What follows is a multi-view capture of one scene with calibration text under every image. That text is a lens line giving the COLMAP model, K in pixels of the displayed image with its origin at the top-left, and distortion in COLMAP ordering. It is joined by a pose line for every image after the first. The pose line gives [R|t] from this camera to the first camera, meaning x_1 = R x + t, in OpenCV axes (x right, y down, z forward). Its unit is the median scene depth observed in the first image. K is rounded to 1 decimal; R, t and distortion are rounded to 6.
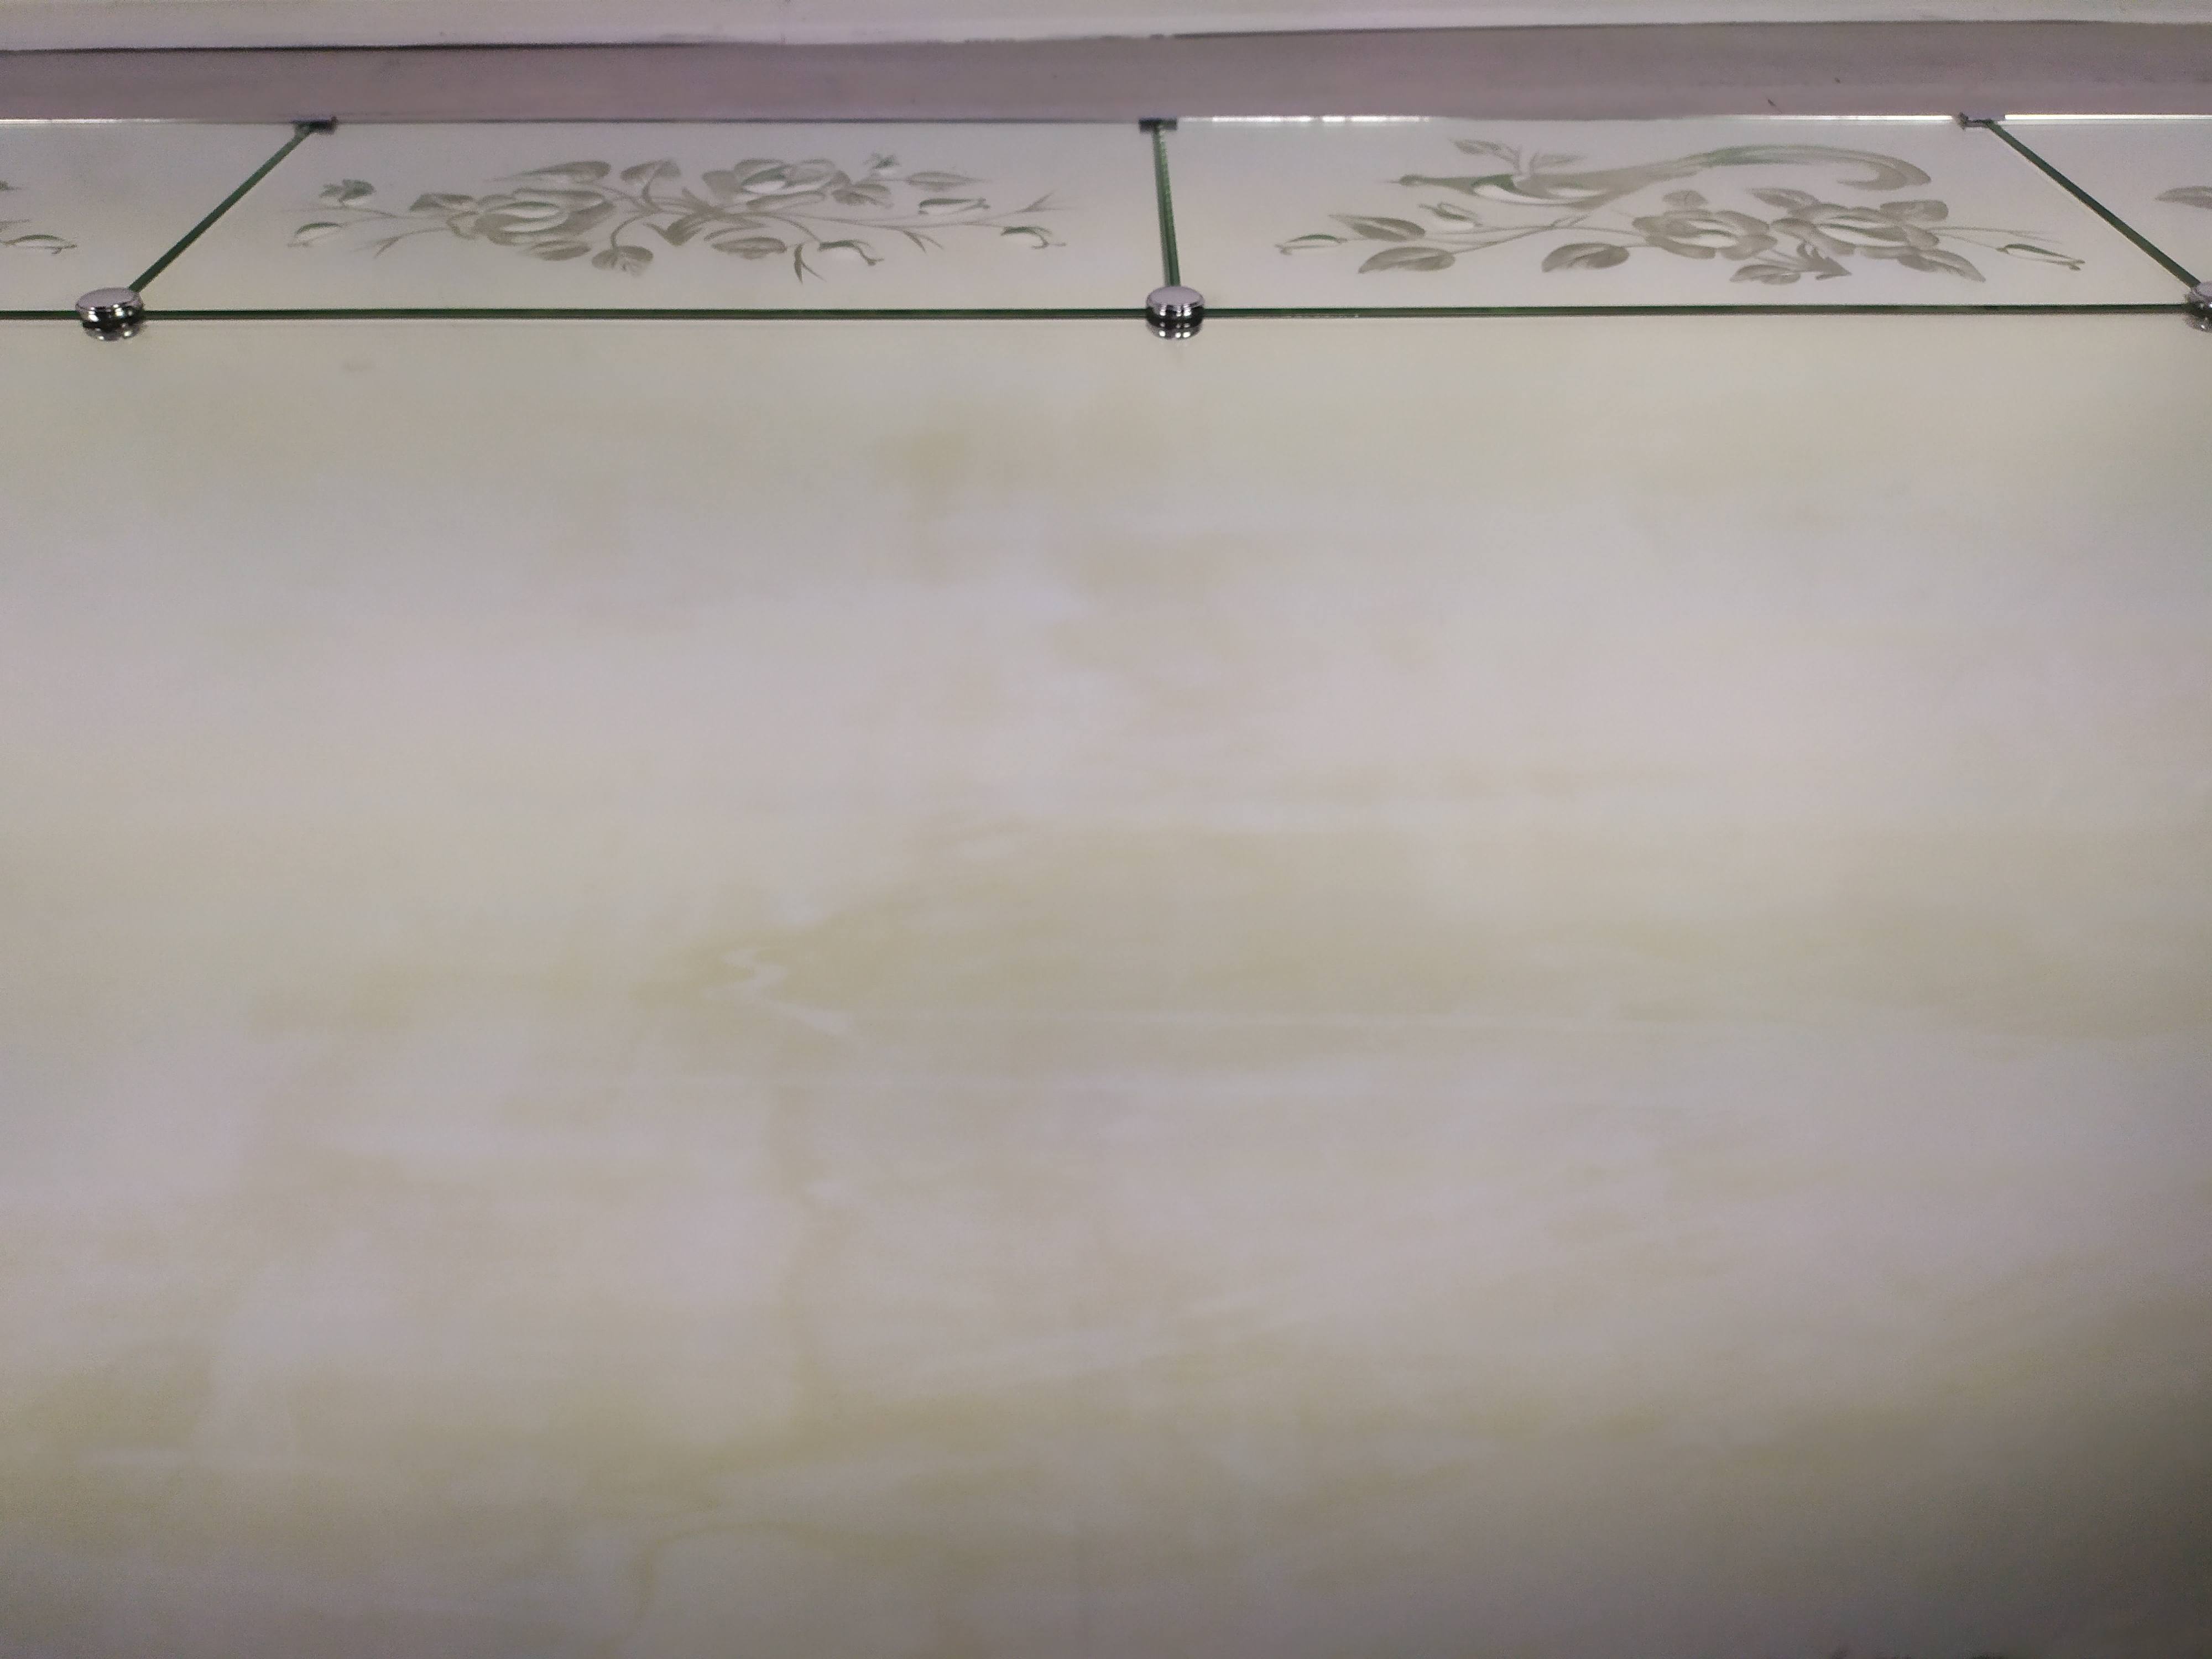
lens RADIAL K [[1693.0, 0, 1110.1], [0, 1693.0, 832.7], [0, 0, 1]] dist [0.046935, -0.032831]
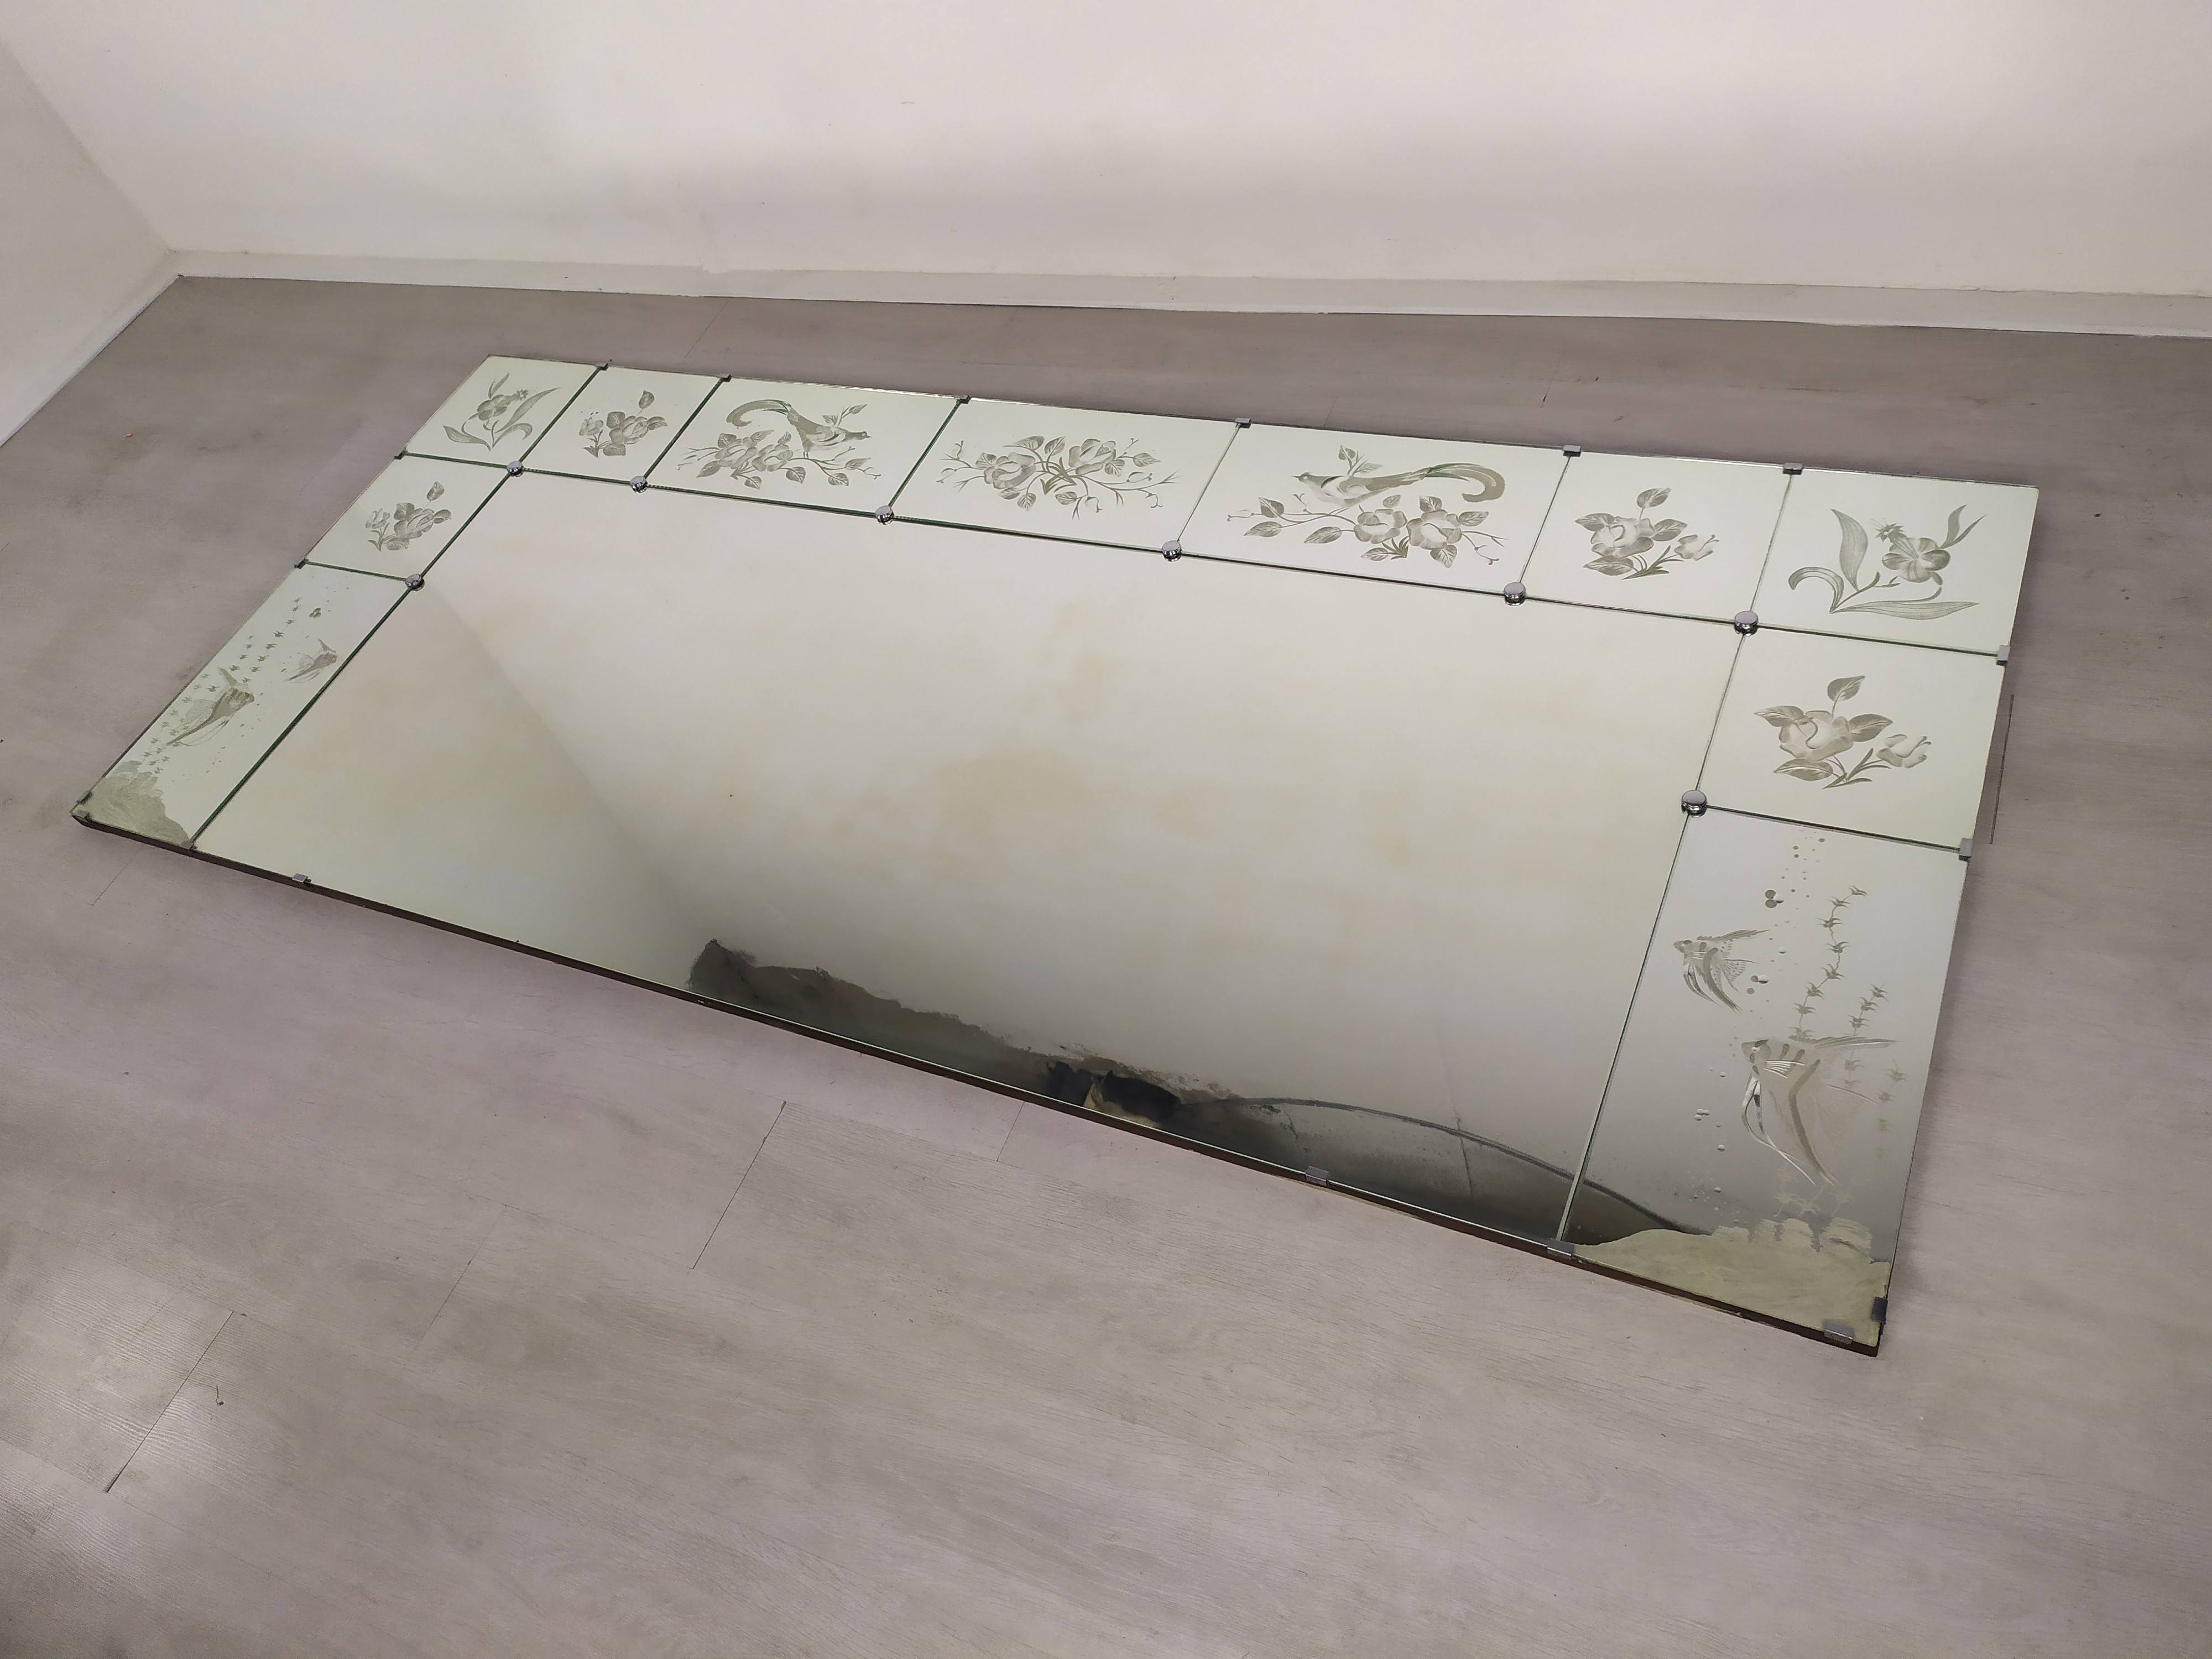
lens RADIAL K [[1693.0, 0, 1108.1], [0, 1693.0, 839.9], [0, 0, 1]] dist [0.046935, -0.032831]
pose [[0.872952, 0.193636, -0.447727, 1.231337], [-0.067219, 0.956833, 0.282757, -0.587919], [0.483152, -0.216738, 0.848286, -1.521161]]
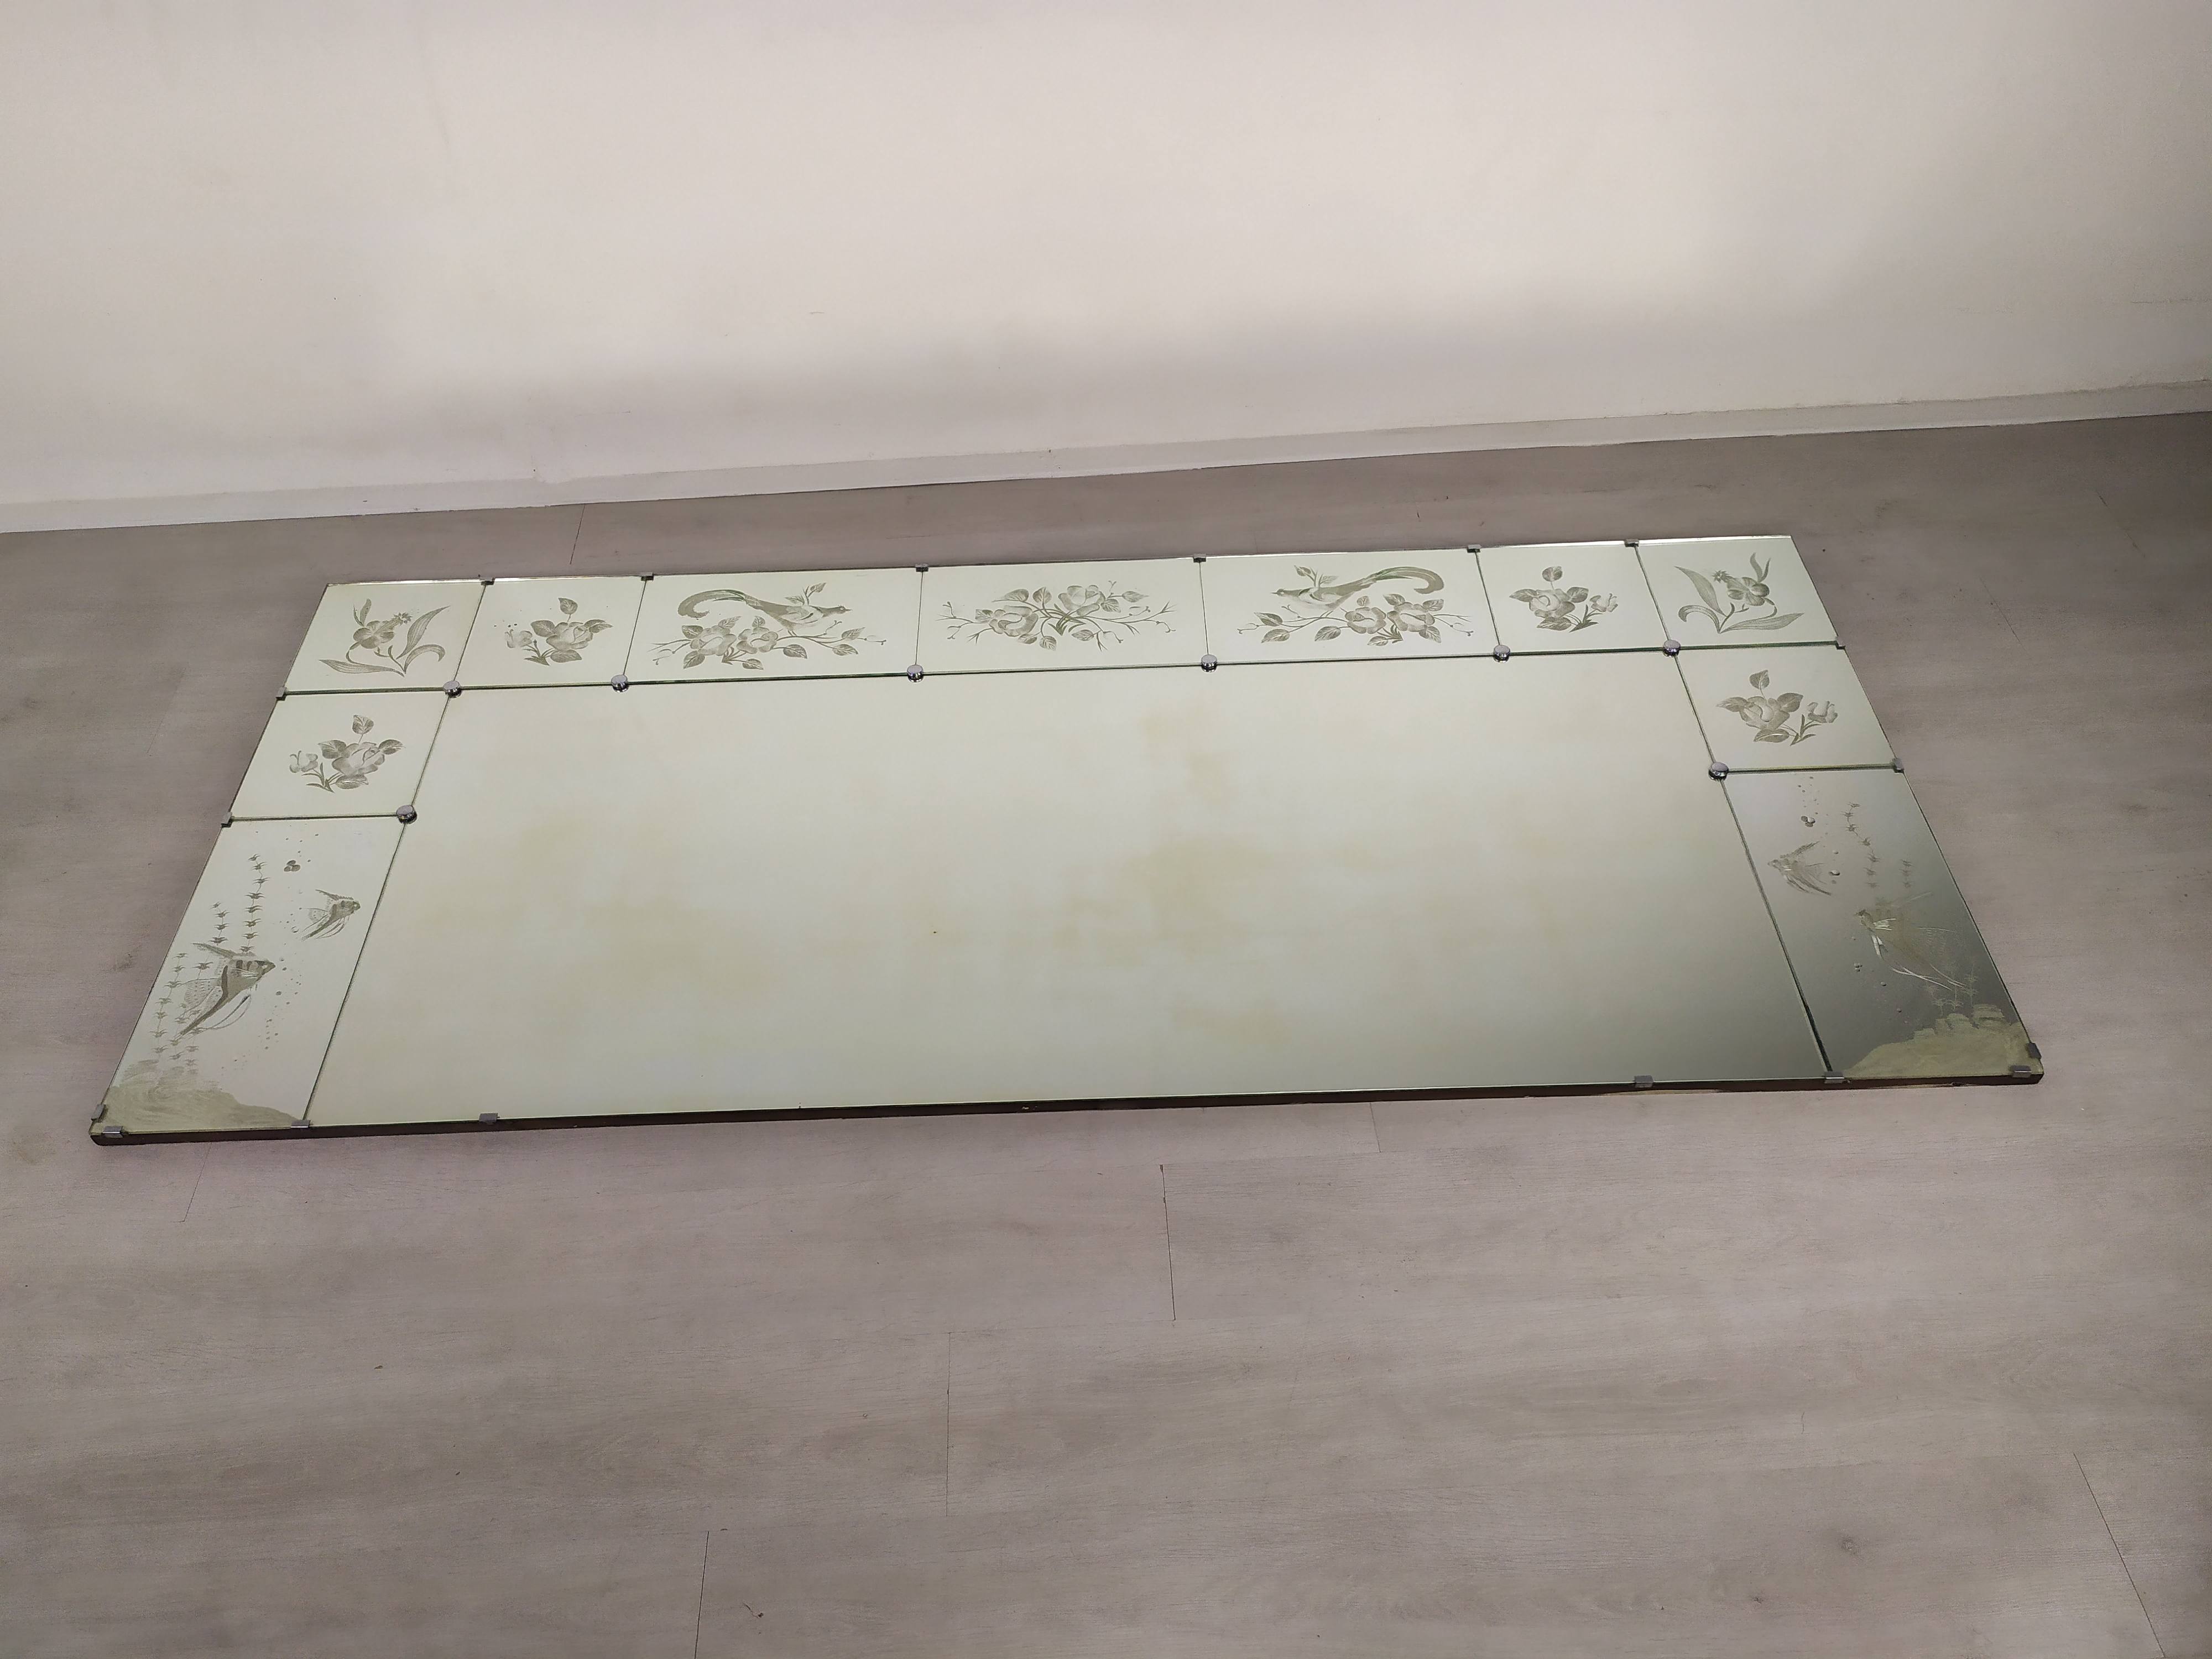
lens RADIAL K [[1693.0, 0, 1093.3], [0, 1693.0, 823.4], [0, 0, 1]] dist [0.046935, -0.032831]
pose [[0.999541, -0.026287, -0.015090, -0.143397], [0.028392, 0.986302, 0.162490, -0.501391], [0.010611, -0.162844, 0.986595, -2.301600]]
